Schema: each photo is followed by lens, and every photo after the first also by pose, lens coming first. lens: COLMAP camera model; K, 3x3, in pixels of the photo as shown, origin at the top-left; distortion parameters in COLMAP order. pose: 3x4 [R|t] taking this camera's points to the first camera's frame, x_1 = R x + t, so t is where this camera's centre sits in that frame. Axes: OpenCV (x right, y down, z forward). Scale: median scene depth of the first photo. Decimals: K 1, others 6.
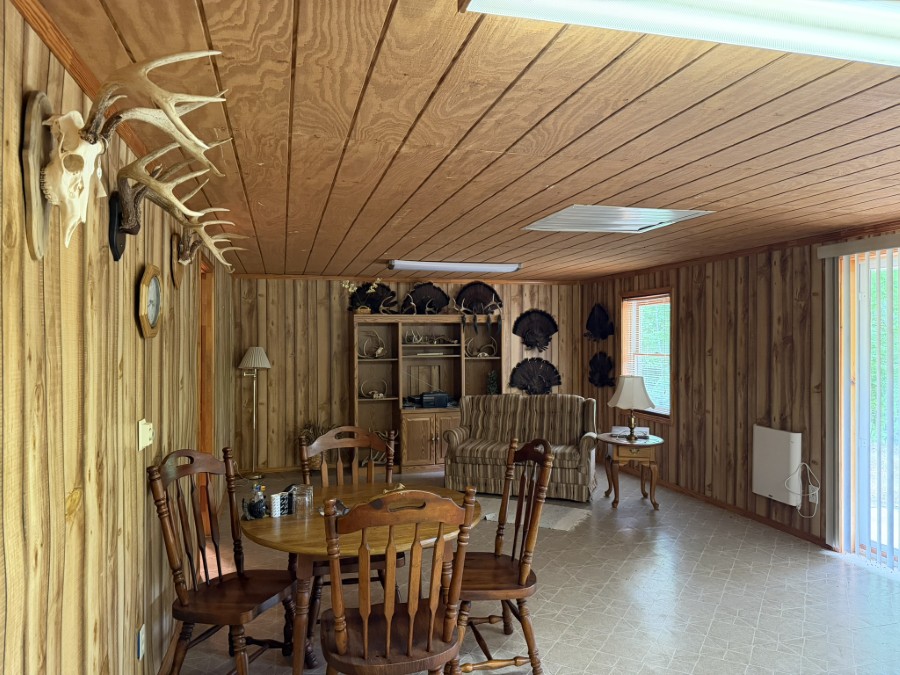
lens RADIAL K [[634.4, 0, 449.8], [0, 634.4, 339.0], [0, 0, 1]] dist [0.000212, -0.000045]
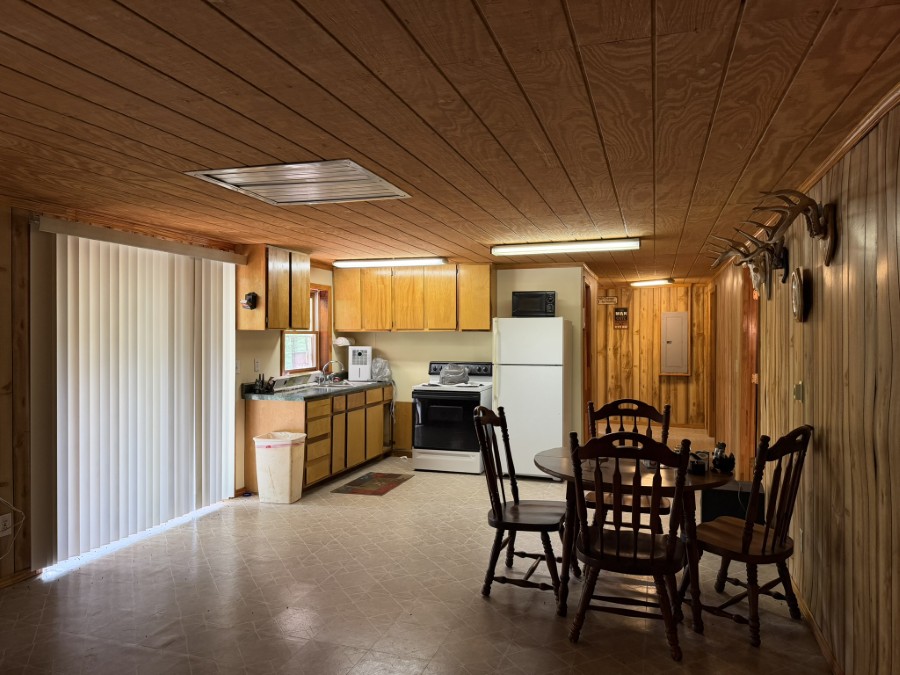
lens RADIAL K [[634.4, 0, 450.4], [0, 634.4, 334.9], [0, 0, 1]] dist [0.000212, -0.000045]
pose [[0.537368, -0.002656, 0.843344, -1.346973], [-0.001784, 0.999989, 0.004286, 0.021324], [-0.843346, -0.003807, 0.537357, 0.490916]]
